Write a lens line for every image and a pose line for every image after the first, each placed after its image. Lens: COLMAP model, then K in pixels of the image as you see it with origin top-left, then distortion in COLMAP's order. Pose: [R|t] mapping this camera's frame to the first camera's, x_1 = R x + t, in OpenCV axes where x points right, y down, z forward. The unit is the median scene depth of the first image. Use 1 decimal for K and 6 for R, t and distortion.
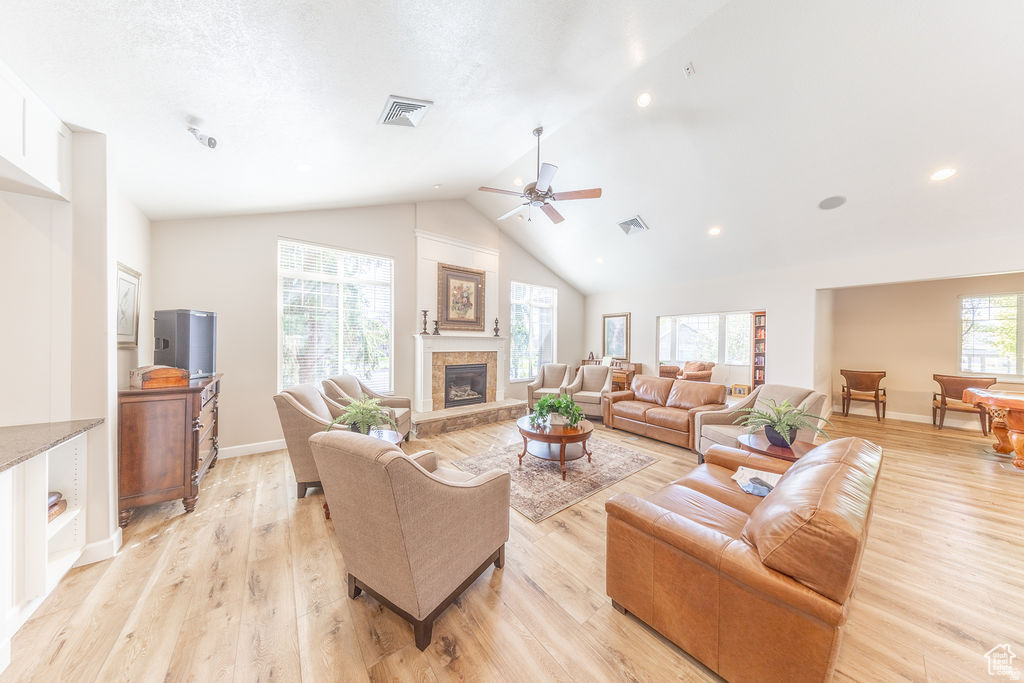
lens RADIAL K [[292.5, 0, 513.6], [0, 292.5, 340.3], [0, 0, 1]] dist [0.000060, -0.000004]
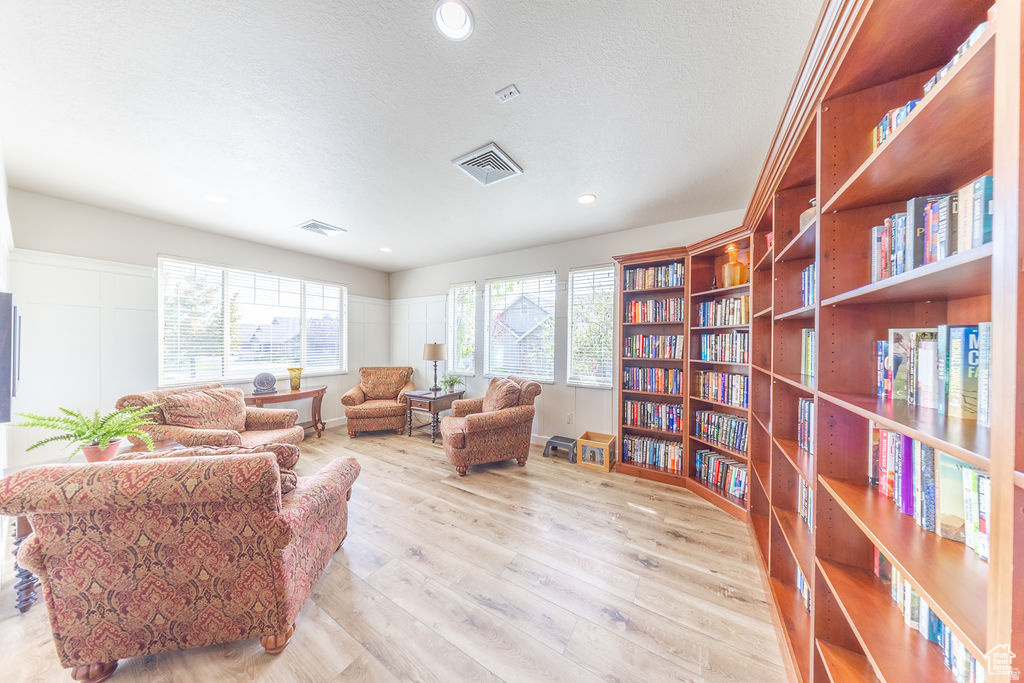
lens RADIAL K [[292.5, 0, 515.2], [0, 292.5, 347.2], [0, 0, 1]] dist [0.000060, -0.000004]
pose [[0.952636, -0.009937, 0.303952, 0.551516], [0.008593, 0.999946, 0.005760, 0.023559], [-0.303993, -0.002876, 0.952670, 0.650633]]
